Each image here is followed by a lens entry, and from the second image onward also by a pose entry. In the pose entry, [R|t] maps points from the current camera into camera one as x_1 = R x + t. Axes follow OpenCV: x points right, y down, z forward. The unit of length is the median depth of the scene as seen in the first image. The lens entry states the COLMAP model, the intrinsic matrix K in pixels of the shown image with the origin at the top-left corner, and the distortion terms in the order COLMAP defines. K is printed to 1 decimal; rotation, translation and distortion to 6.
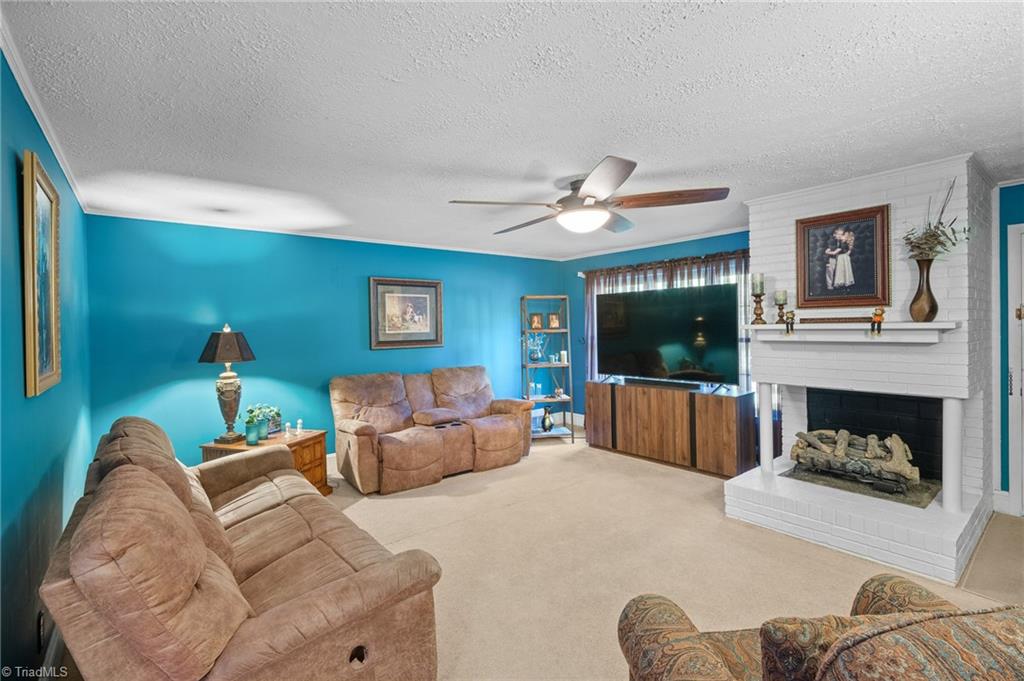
lens RADIAL K [[460.9, 0, 519.1], [0, 460.9, 333.3], [0, 0, 1]] dist [-0.008501, 0.001701]
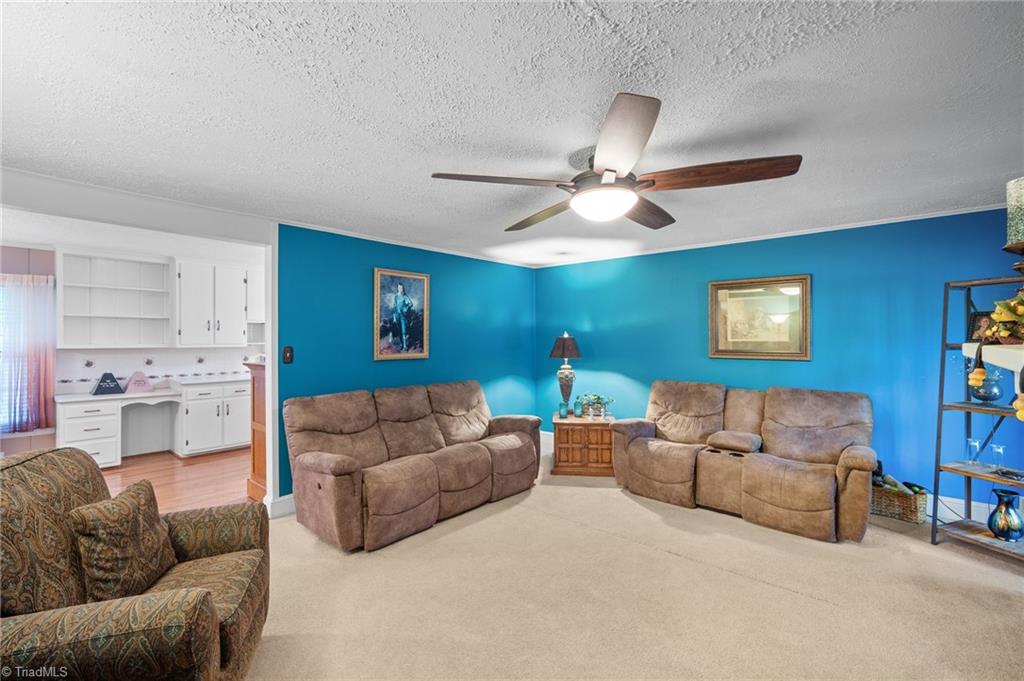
lens RADIAL K [[460.9, 0, 508.1], [0, 460.9, 335.6], [0, 0, 1]] dist [-0.008501, 0.001701]
pose [[0.169603, 0.014181, -0.985410, 0.620463], [-0.015224, 0.999815, 0.011768, -0.017890], [0.985395, 0.013006, 0.169787, 0.475249]]
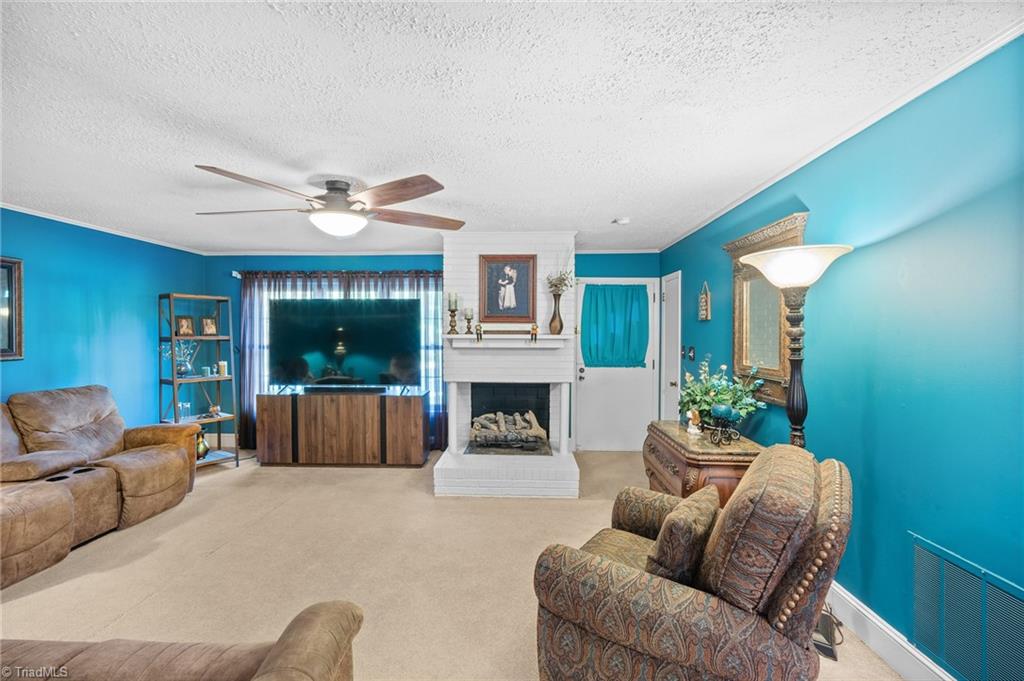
lens RADIAL K [[440.0, 0, 505.2], [0, 440.0, 341.9], [0, 0, 1]] dist [-0.005765, 0.000490]
pose [[0.669563, 0.004389, 0.742743, -0.210099], [-0.003663, 0.999990, -0.002607, 0.002984], [-0.742746, -0.000976, 0.669572, 0.084678]]
